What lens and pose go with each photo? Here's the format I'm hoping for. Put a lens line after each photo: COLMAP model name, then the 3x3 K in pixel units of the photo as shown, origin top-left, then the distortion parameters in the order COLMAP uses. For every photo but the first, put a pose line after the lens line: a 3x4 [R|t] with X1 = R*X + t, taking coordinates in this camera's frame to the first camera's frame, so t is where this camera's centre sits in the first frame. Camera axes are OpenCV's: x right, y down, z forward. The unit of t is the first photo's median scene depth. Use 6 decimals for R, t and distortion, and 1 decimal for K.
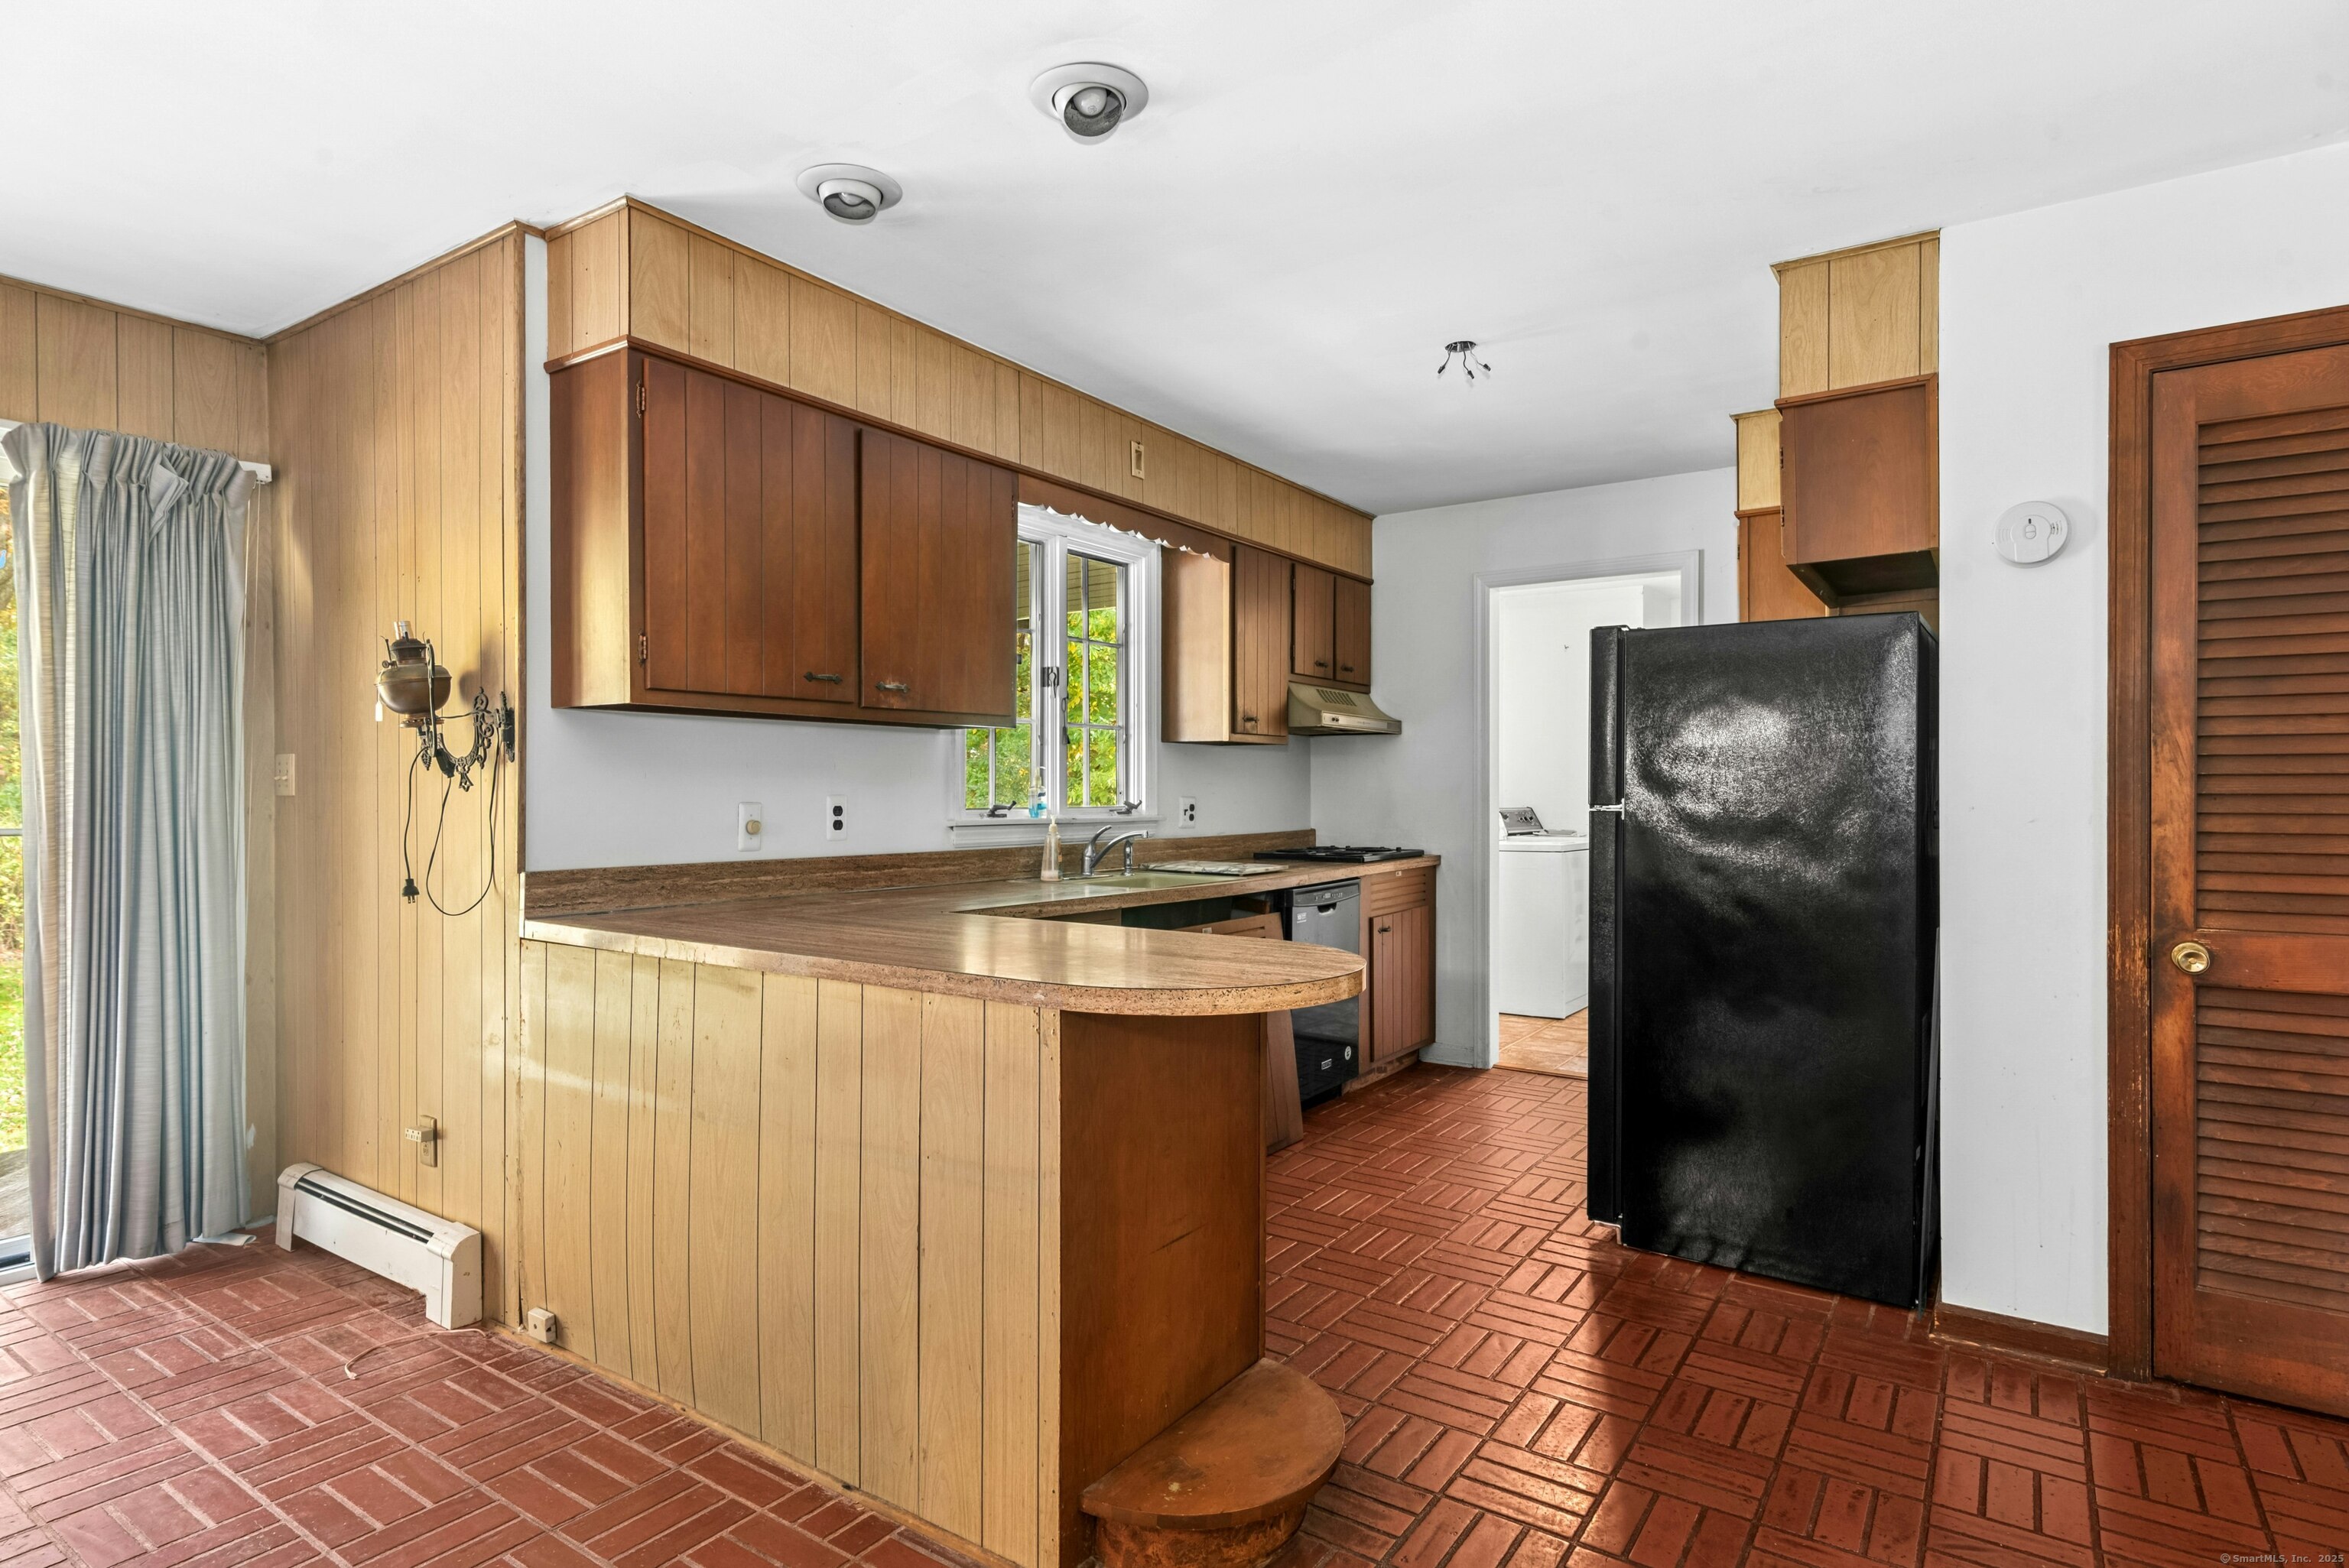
lens RADIAL K [[1128.0, 0, 1174.5], [0, 1128.0, 784.0], [0, 0, 1]] dist [0.002706, 0.000829]
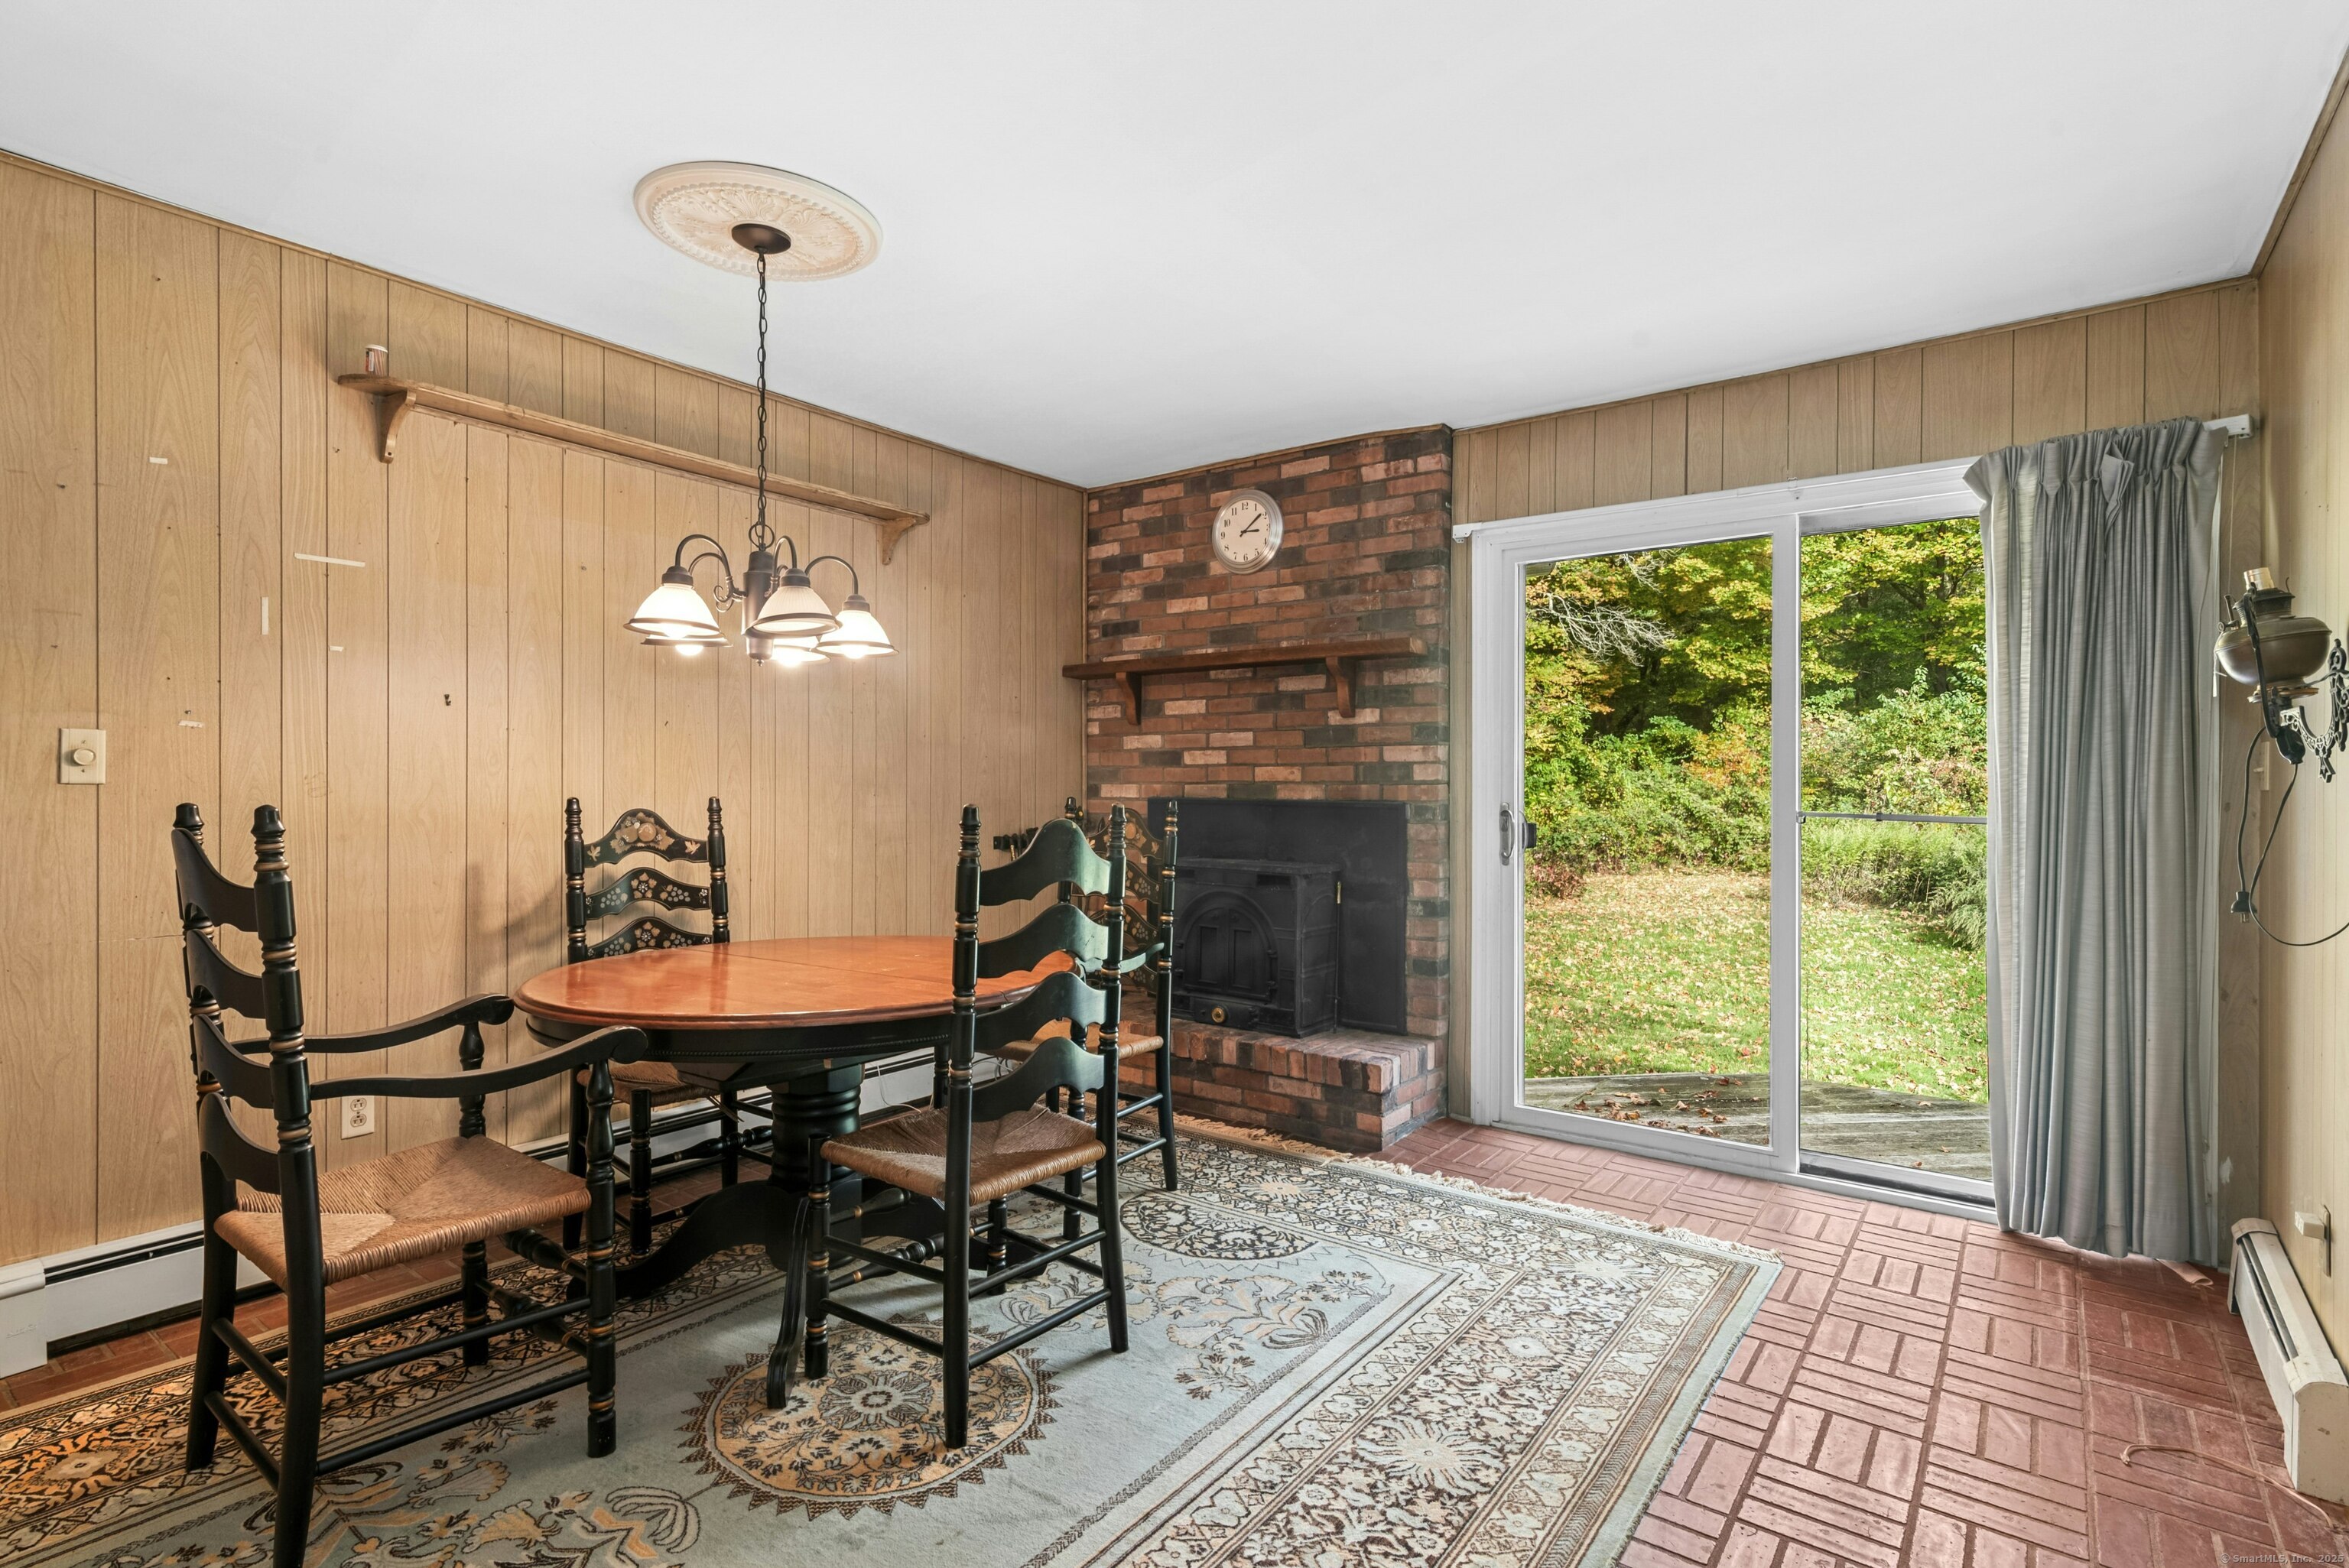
lens RADIAL K [[1128.0, 0, 1174.5], [0, 1128.0, 784.0], [0, 0, 1]] dist [0.002706, 0.000829]
pose [[-0.023652, -0.002015, -0.999718, 0.111591], [0.000637, 0.999998, -0.002031, 0.007560], [0.999720, -0.000685, -0.023650, 0.212144]]
